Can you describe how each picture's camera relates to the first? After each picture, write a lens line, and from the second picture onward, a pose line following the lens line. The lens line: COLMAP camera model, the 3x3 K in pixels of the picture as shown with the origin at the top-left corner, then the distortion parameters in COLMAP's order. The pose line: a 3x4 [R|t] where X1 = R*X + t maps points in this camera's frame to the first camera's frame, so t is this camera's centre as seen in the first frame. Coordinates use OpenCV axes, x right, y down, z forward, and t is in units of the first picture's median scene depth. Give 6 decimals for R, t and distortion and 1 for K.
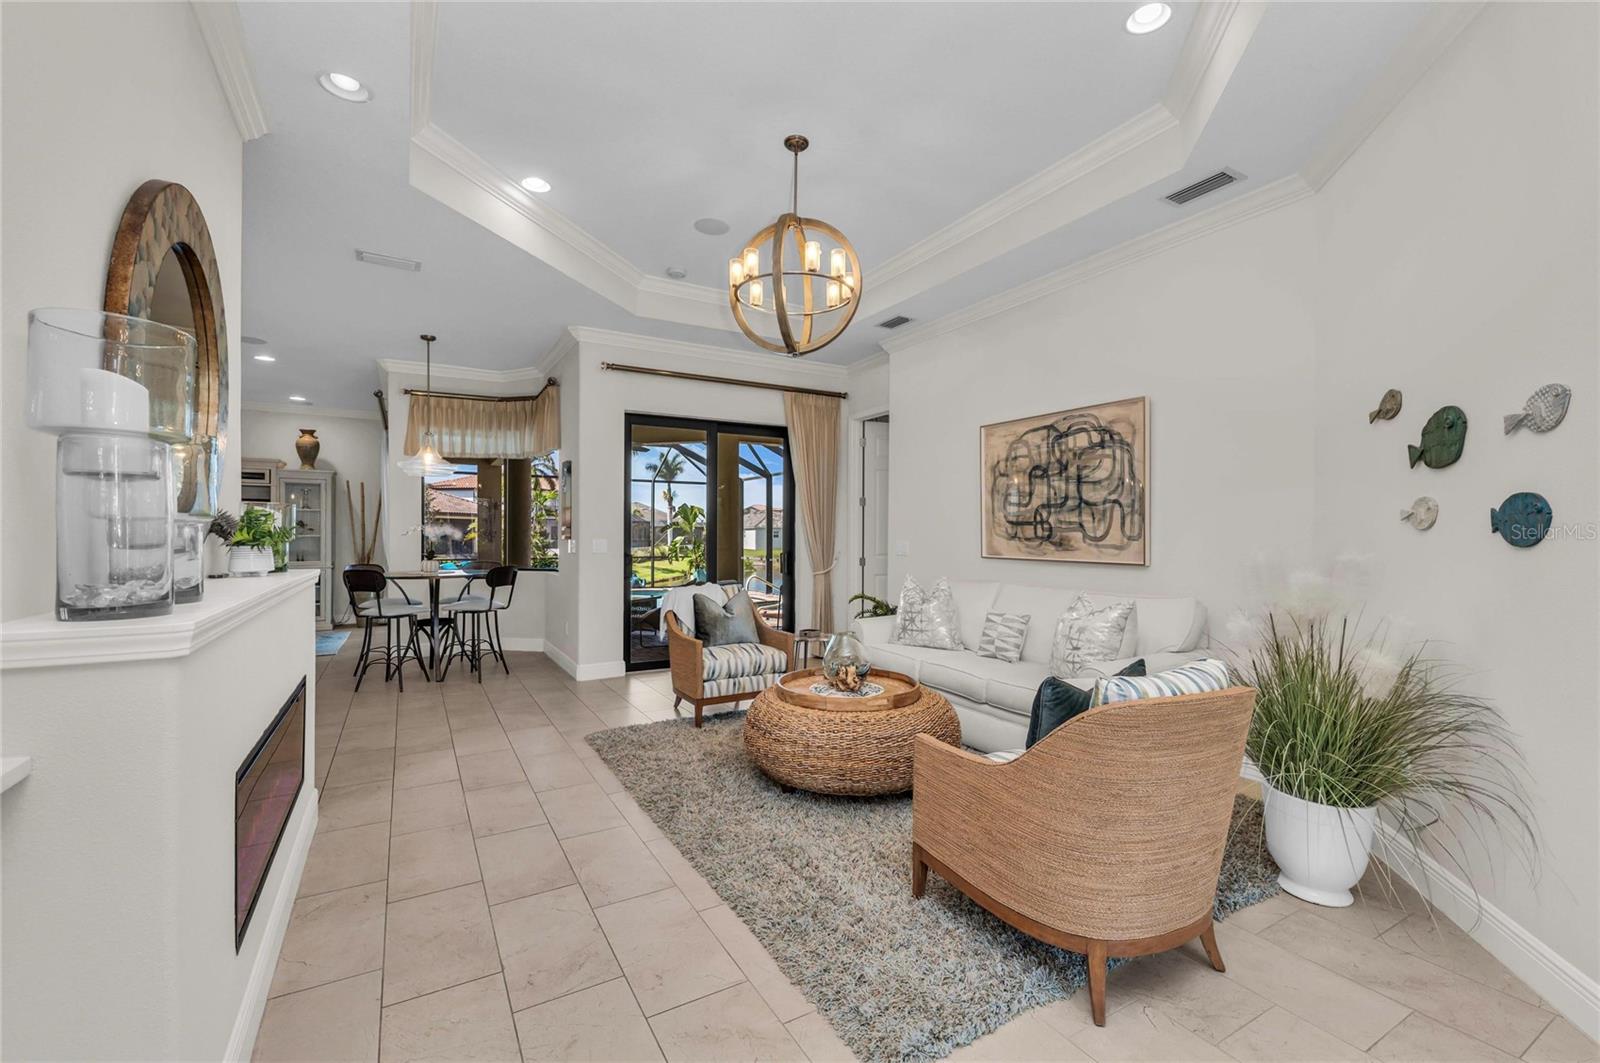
lens RADIAL K [[681.3, 0, 800.3], [0, 681.3, 533.1], [0, 0, 1]] dist [-0.000057, 0.000003]
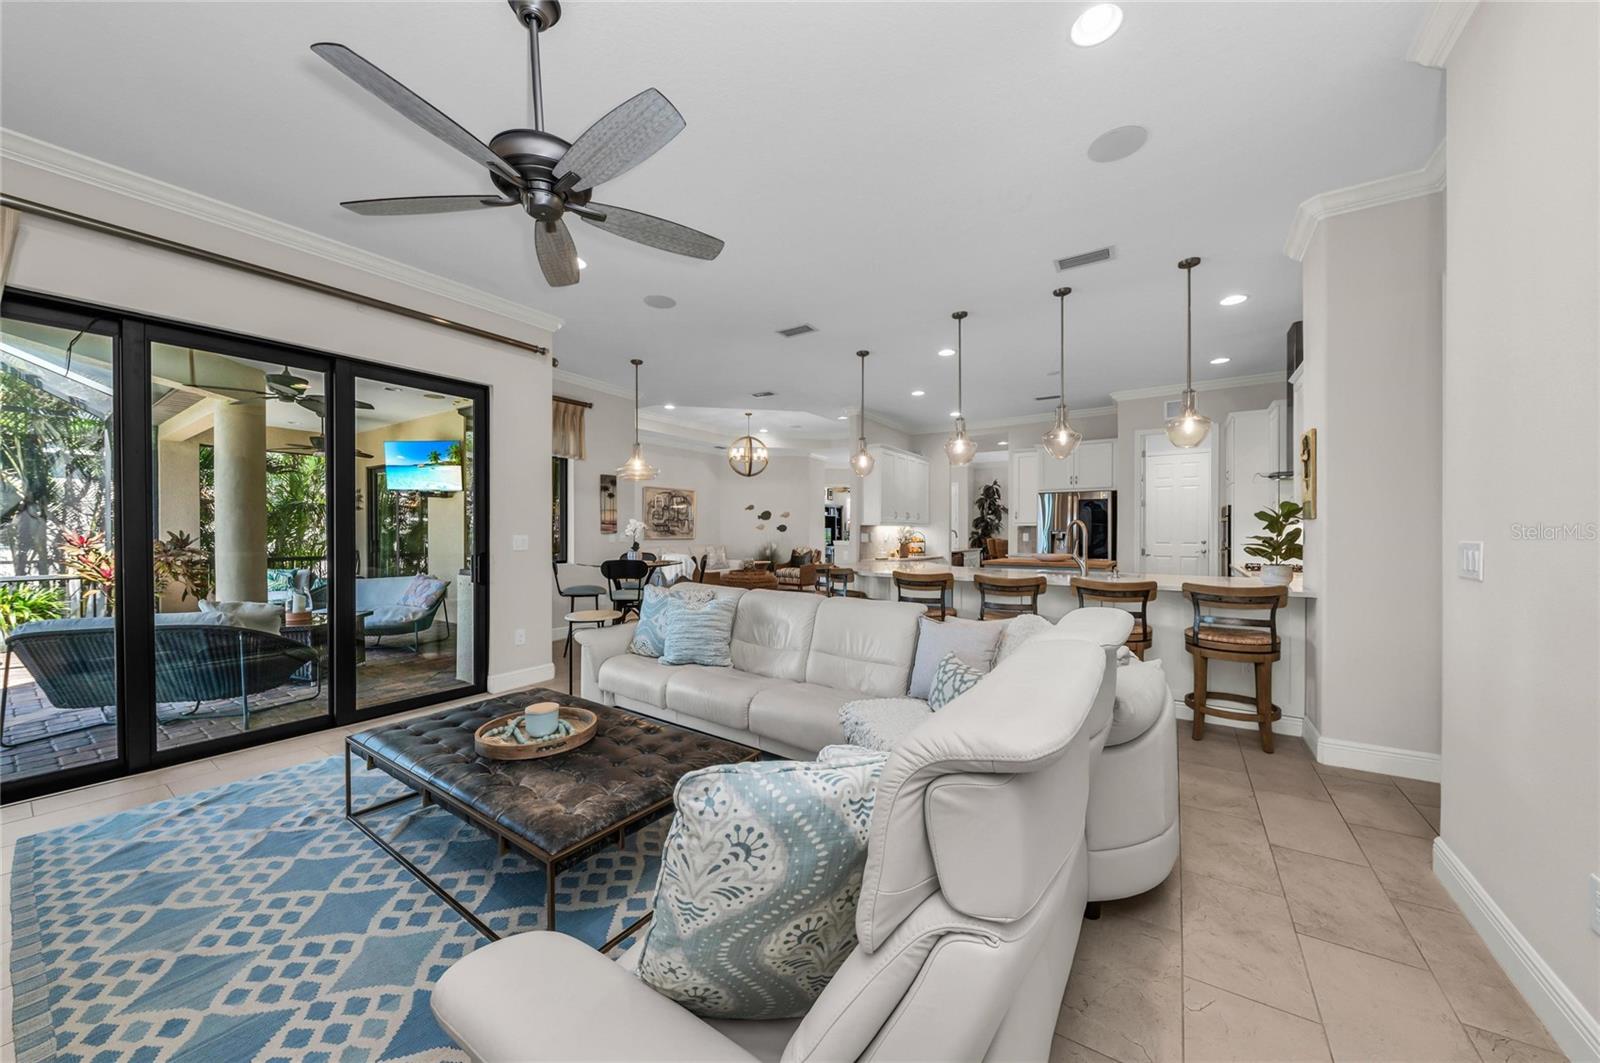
lens RADIAL K [[556.2, 0, 799.5], [0, 556.2, 532.2], [0, 0, 1]] dist [0.000038, 0.000000]
pose [[-0.430202, -0.004400, 0.902722, -2.210696], [-0.004308, 0.999987, 0.002822, 0.003312], [-0.902722, -0.002675, -0.430215, 1.656934]]
